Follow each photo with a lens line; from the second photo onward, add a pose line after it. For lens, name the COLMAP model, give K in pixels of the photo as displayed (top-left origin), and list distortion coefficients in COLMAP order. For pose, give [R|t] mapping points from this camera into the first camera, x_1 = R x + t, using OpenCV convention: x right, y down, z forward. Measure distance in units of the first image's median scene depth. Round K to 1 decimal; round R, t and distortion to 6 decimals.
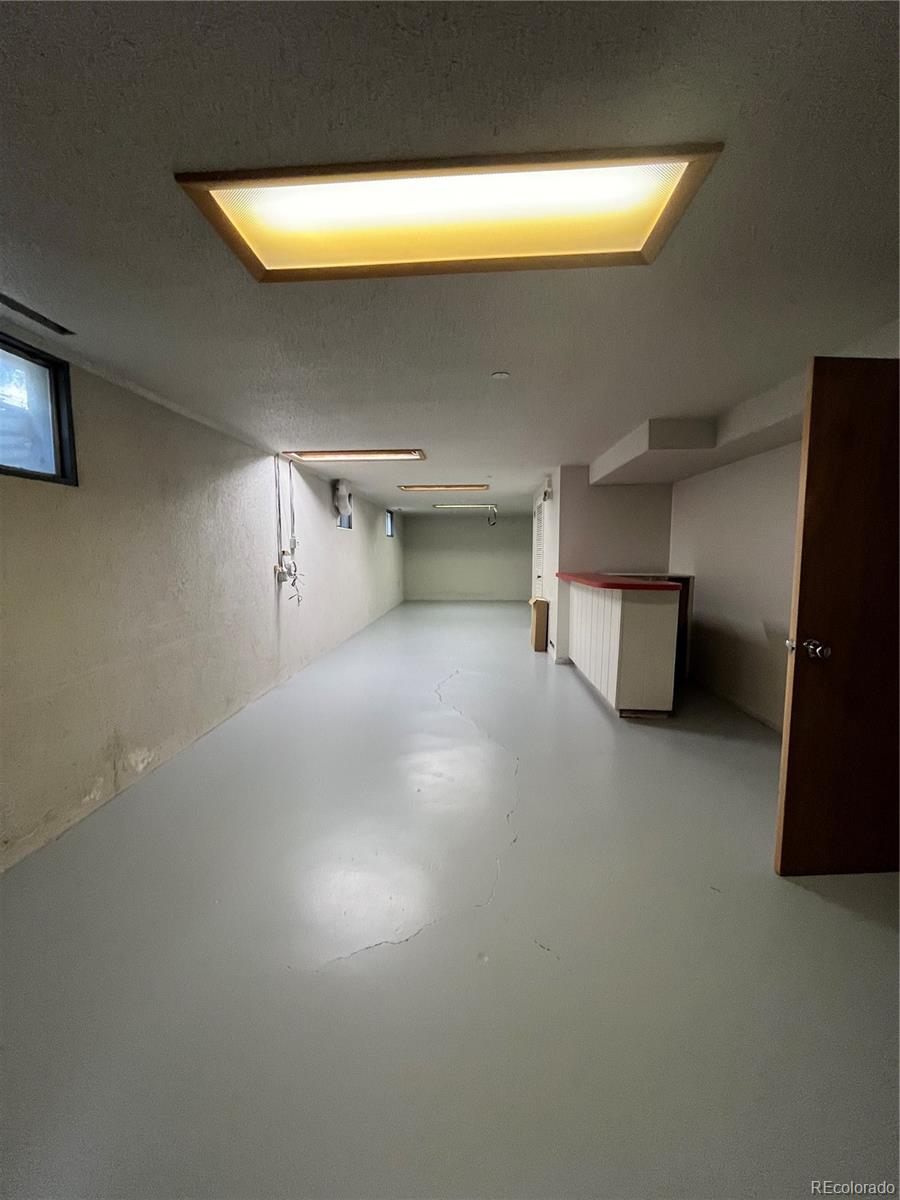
lens RADIAL K [[483.3, 0, 450.4], [0, 483.3, 599.2], [0, 0, 1]] dist [-0.002536, -0.000413]
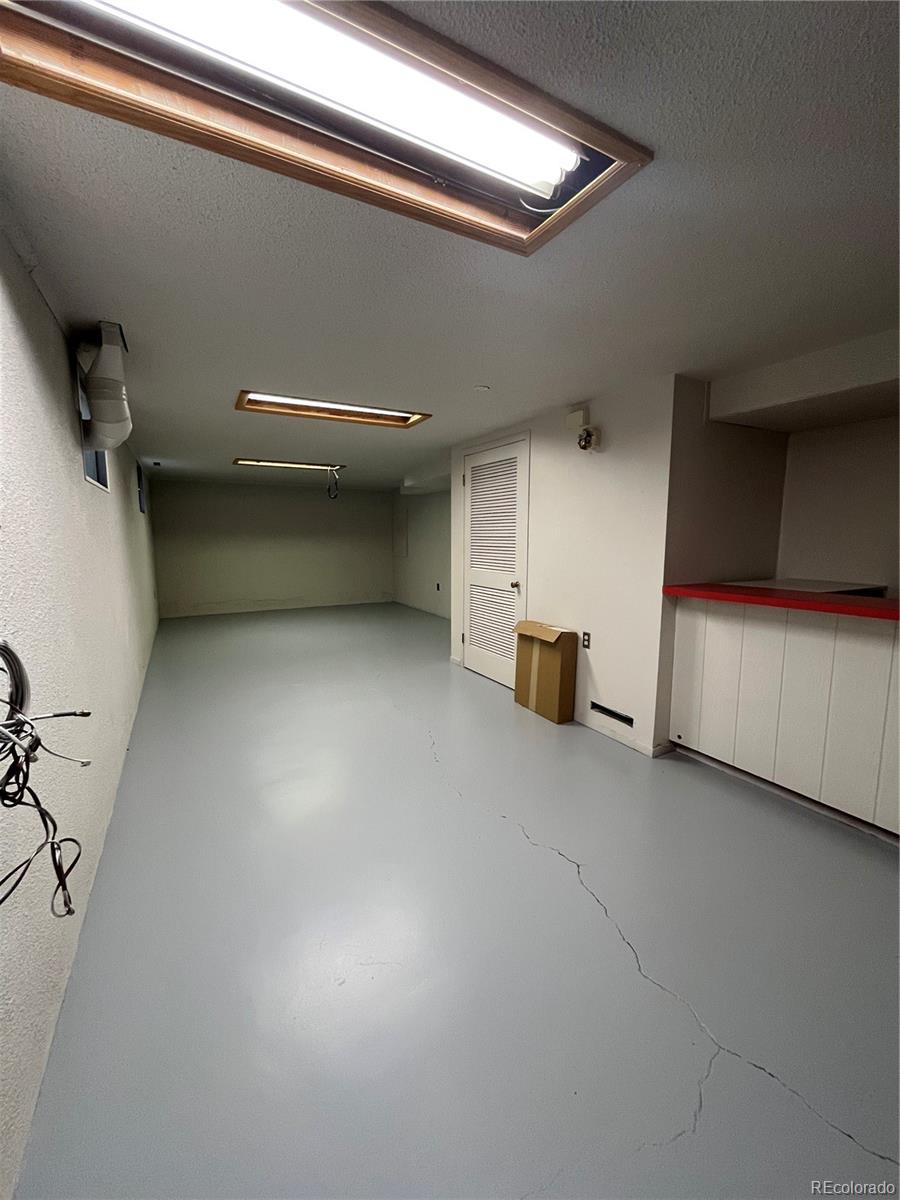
lens RADIAL K [[483.3, 0, 447.3], [0, 483.3, 598.3], [0, 0, 1]] dist [-0.002536, -0.000413]
pose [[0.839413, -0.074455, 0.538369, -0.170372], [0.056974, 0.997169, 0.049072, -0.055833], [-0.540499, -0.010519, 0.841279, 0.465380]]
